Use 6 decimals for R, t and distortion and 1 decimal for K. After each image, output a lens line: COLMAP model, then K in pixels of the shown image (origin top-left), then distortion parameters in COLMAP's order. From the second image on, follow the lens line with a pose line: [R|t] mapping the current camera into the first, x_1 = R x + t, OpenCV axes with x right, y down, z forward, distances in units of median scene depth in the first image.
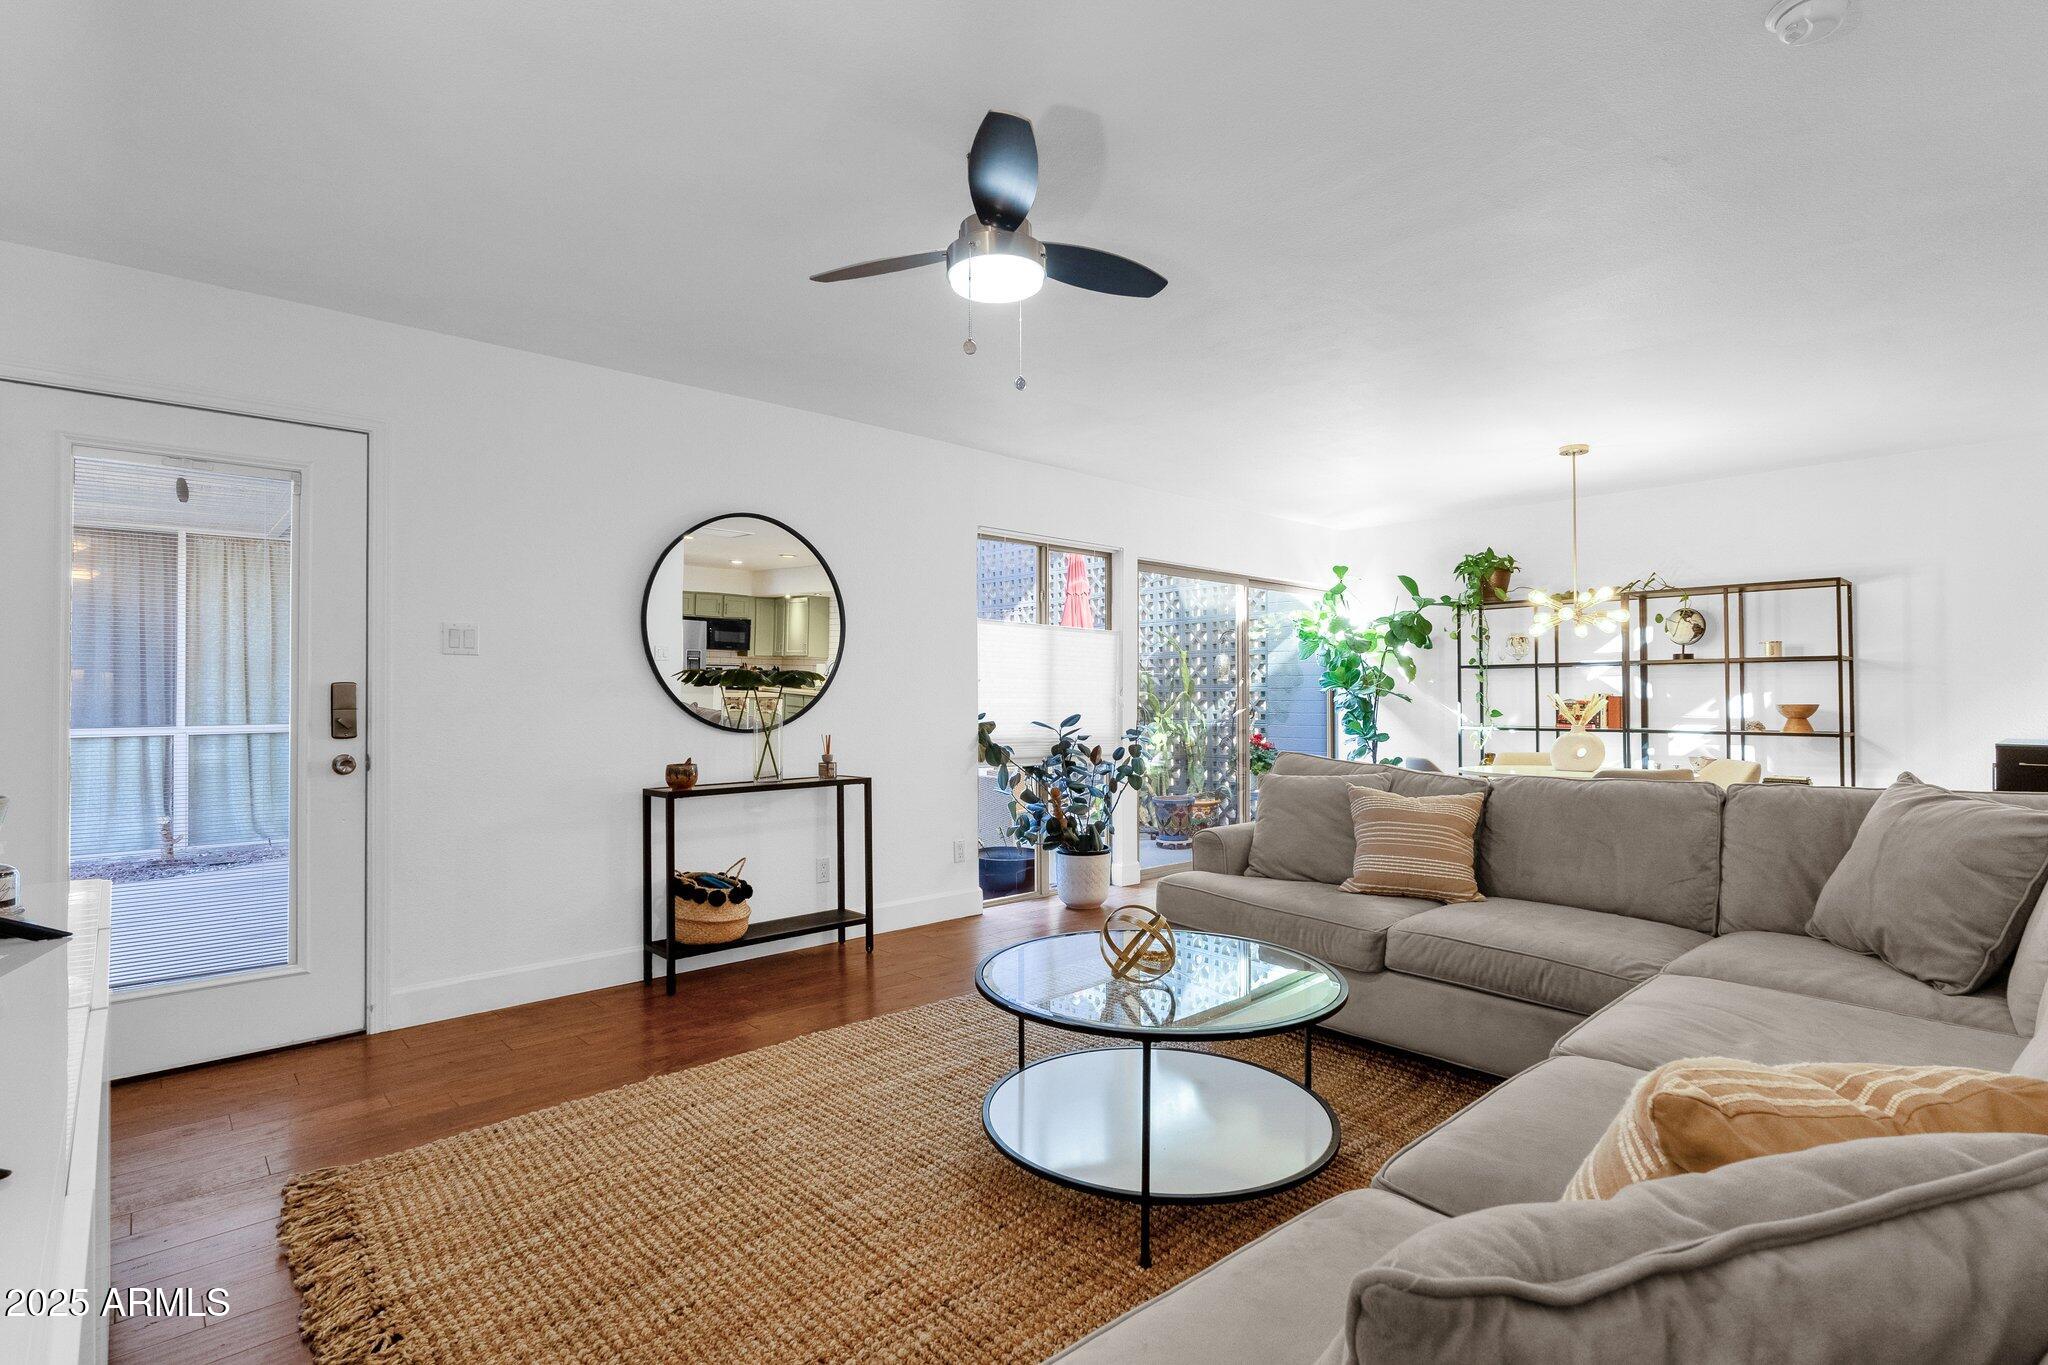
lens RADIAL K [[983.4, 0, 1022.7], [0, 983.4, 687.7], [0, 0, 1]] dist [-0.003239, -0.000239]
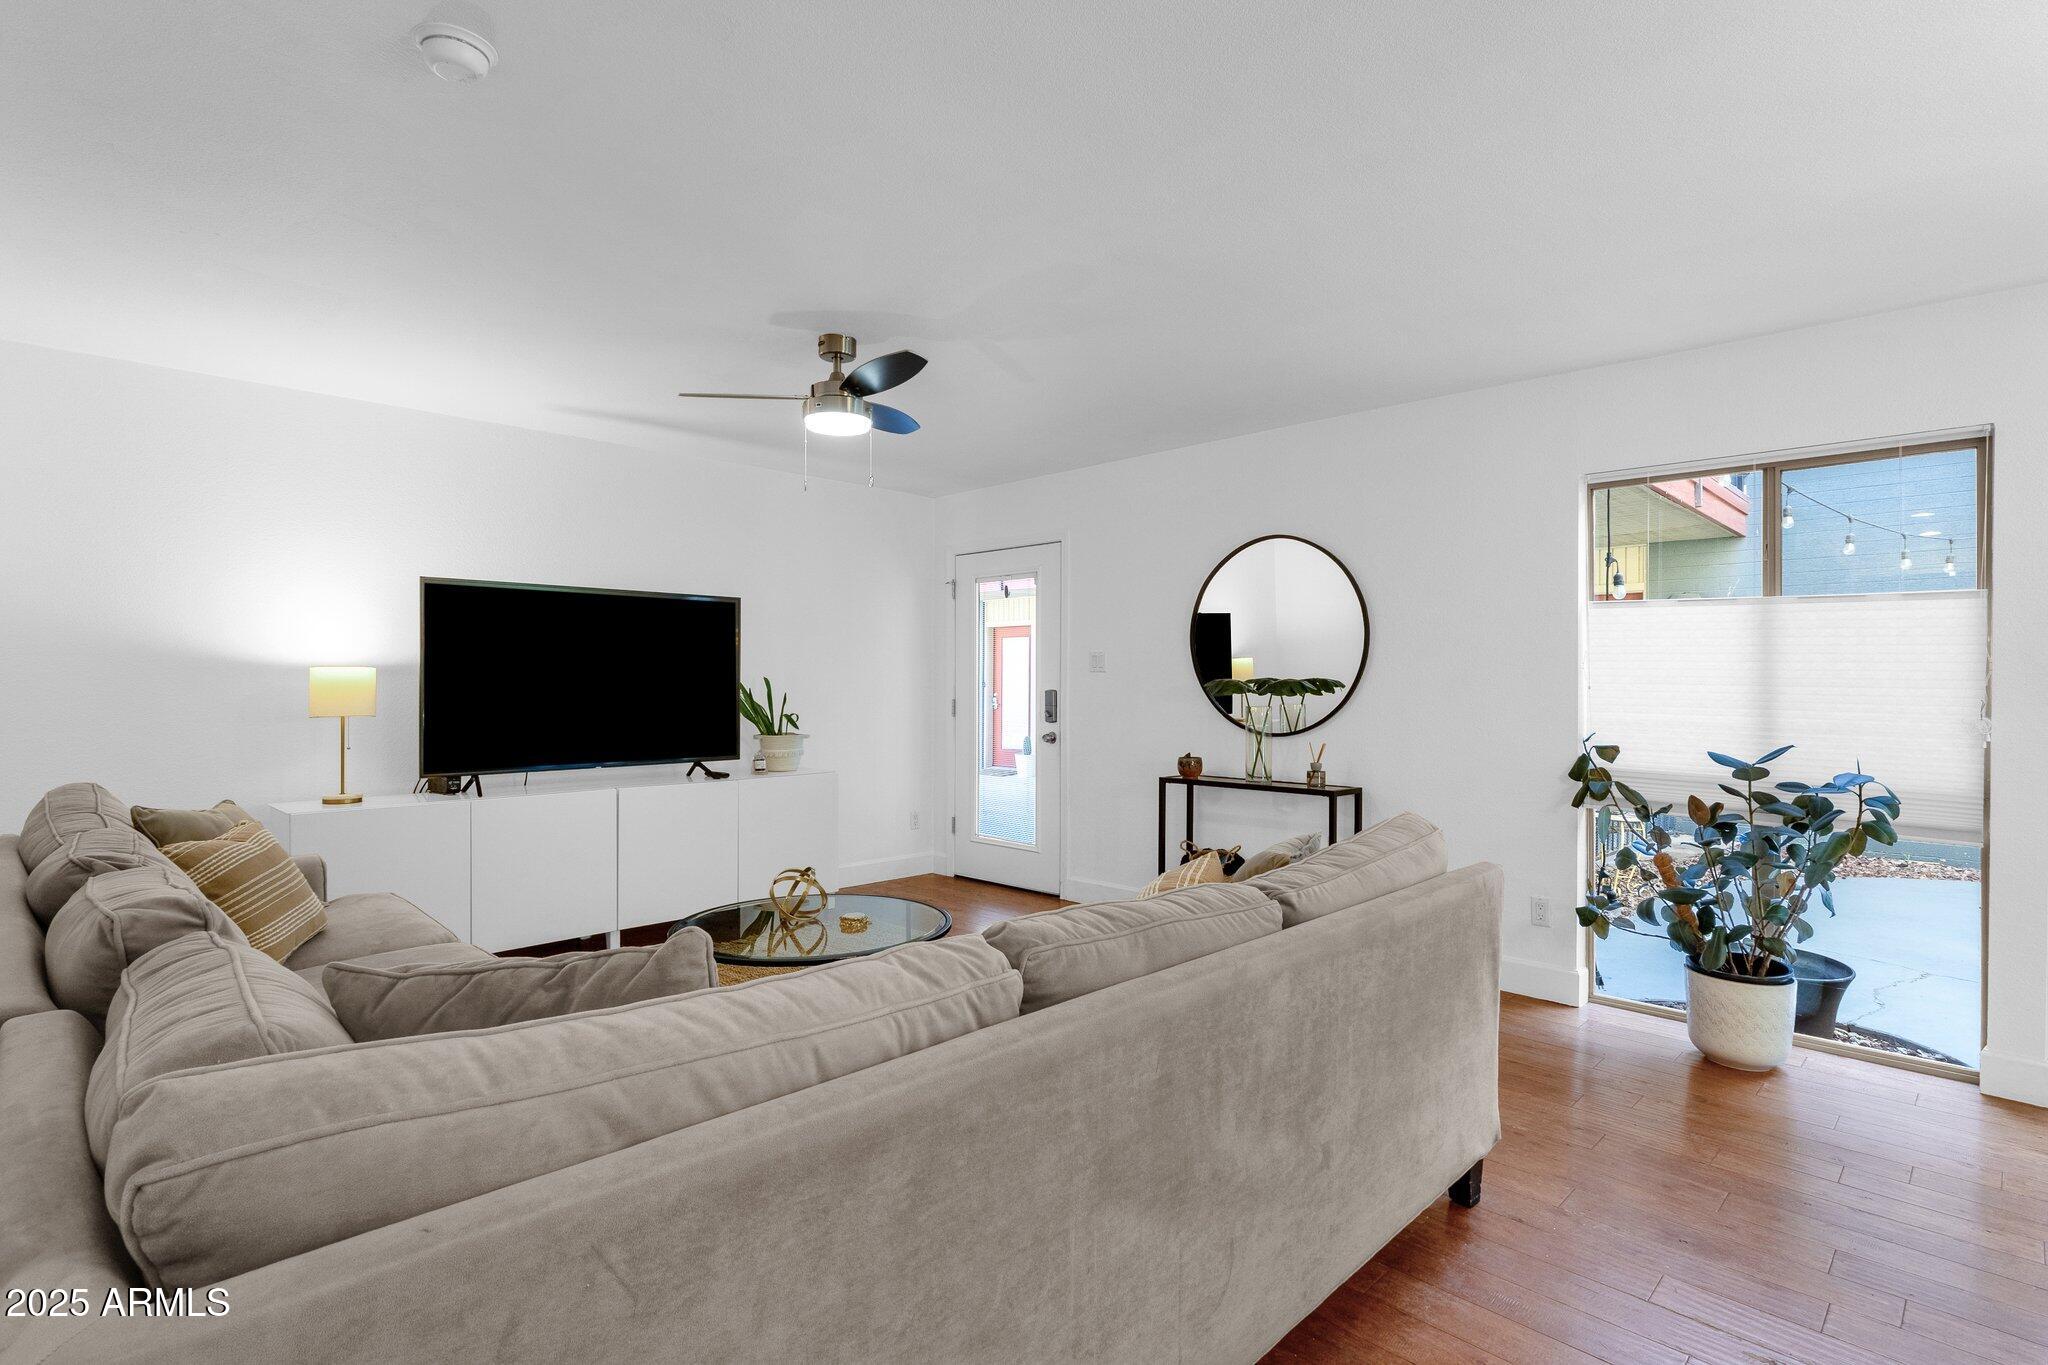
lens RADIAL K [[983.4, 0, 1022.7], [0, 983.4, 687.7], [0, 0, 1]] dist [-0.003239, -0.000239]
pose [[0.052714, 0.008771, -0.998571, 0.782813], [0.005806, 0.999942, 0.009090, -0.019402], [0.998593, -0.006277, 0.052660, 0.650707]]
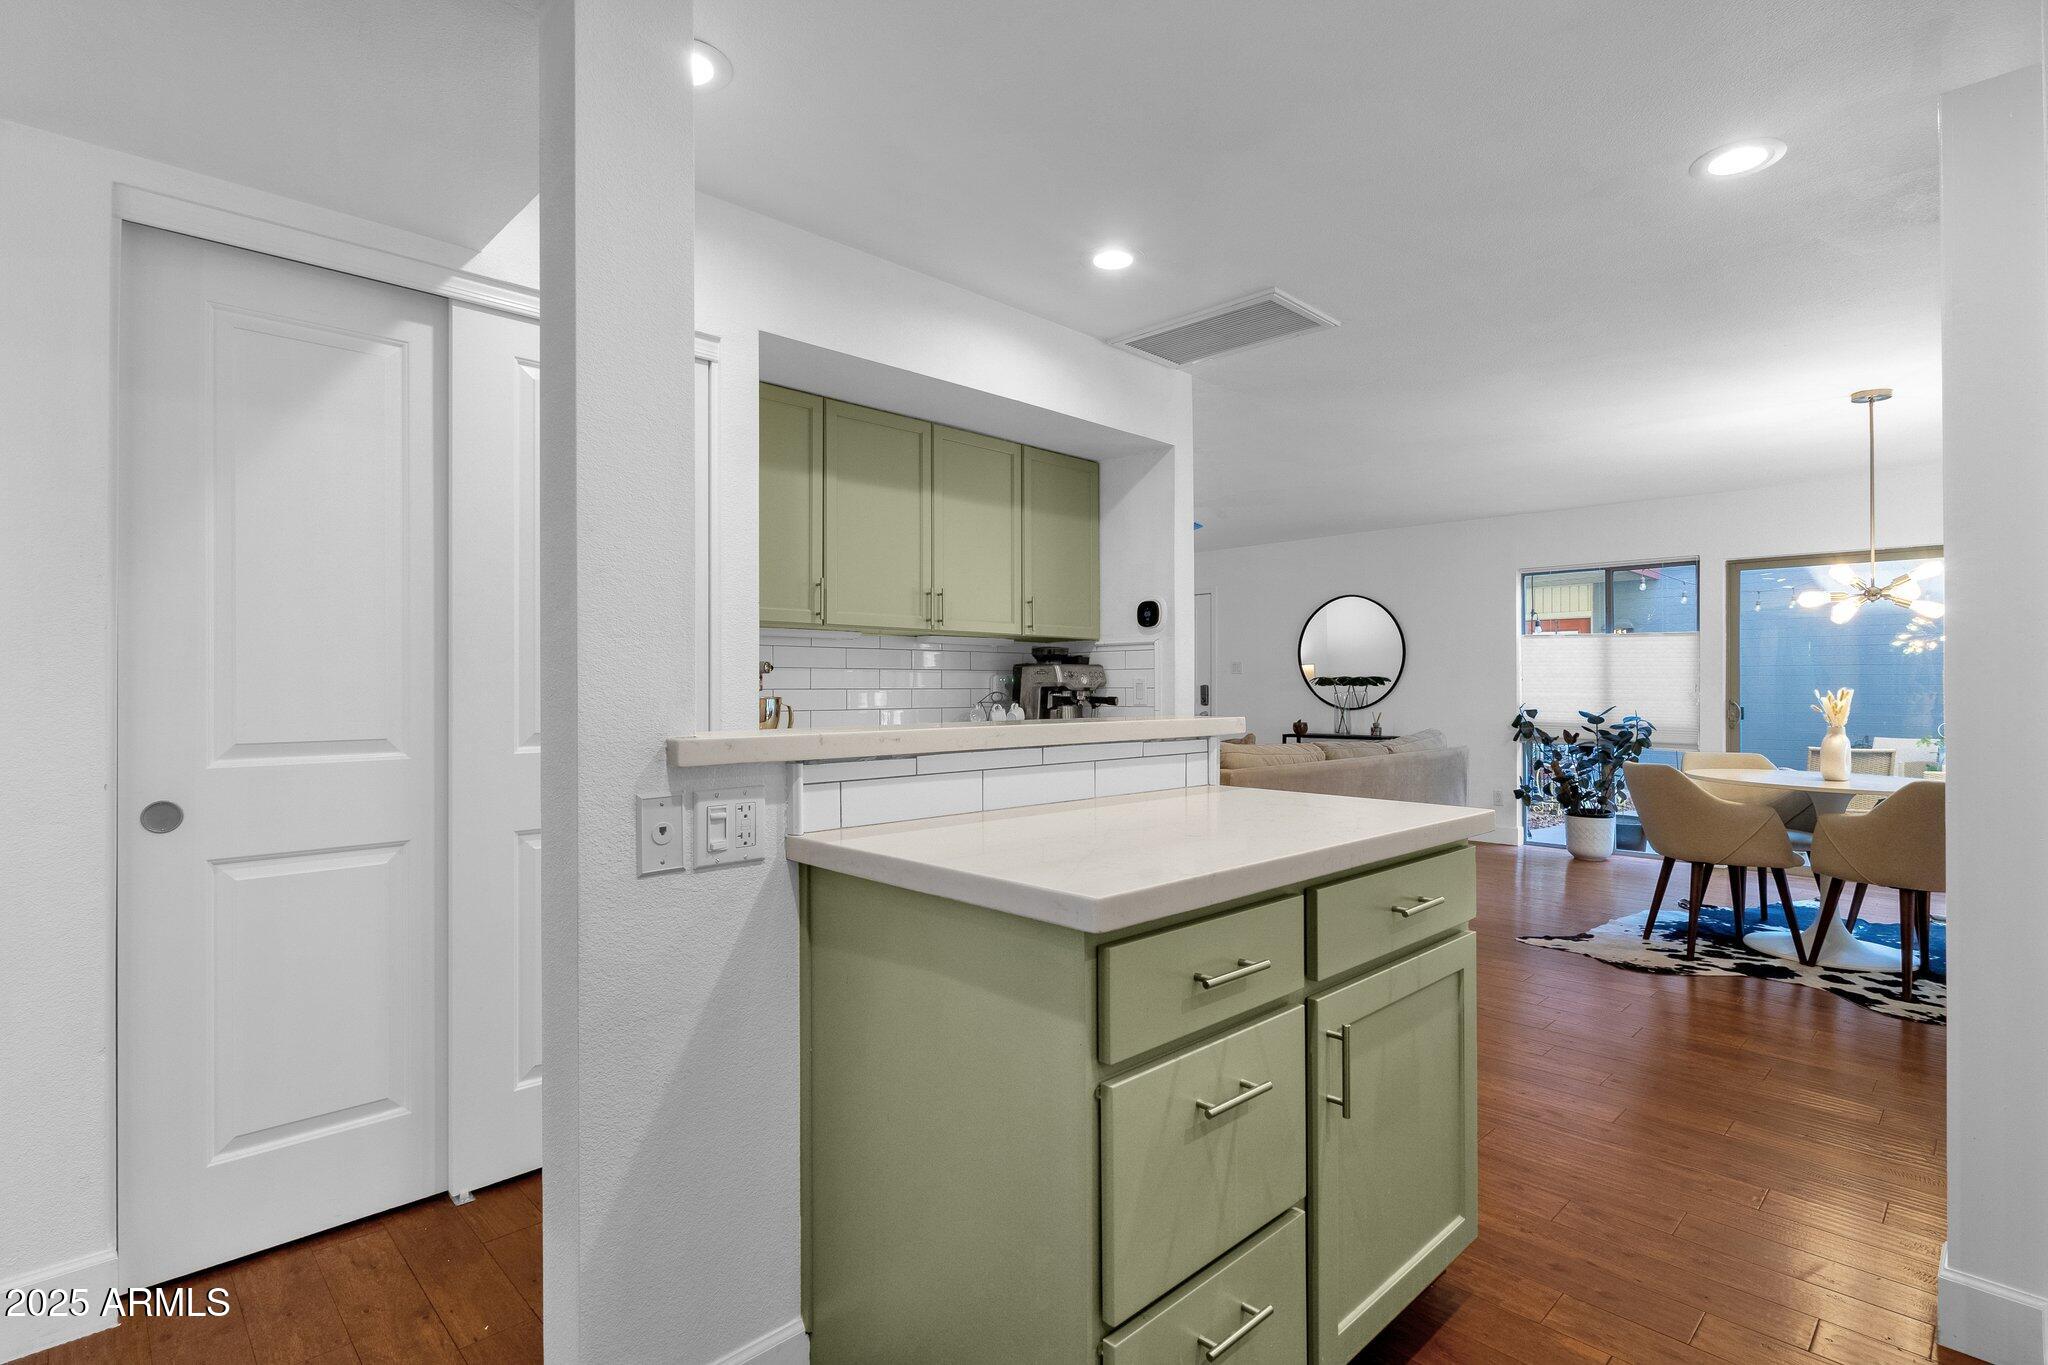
lens RADIAL K [[983.4, 0, 1022.7], [0, 983.4, 687.7], [0, 0, 1]] dist [-0.003239, -0.000239]
pose [[0.045542, -0.004332, -0.998953, 1.575891], [0.004778, 0.999980, -0.004119, 0.007639], [0.998951, -0.004586, 0.045562, 0.269825]]
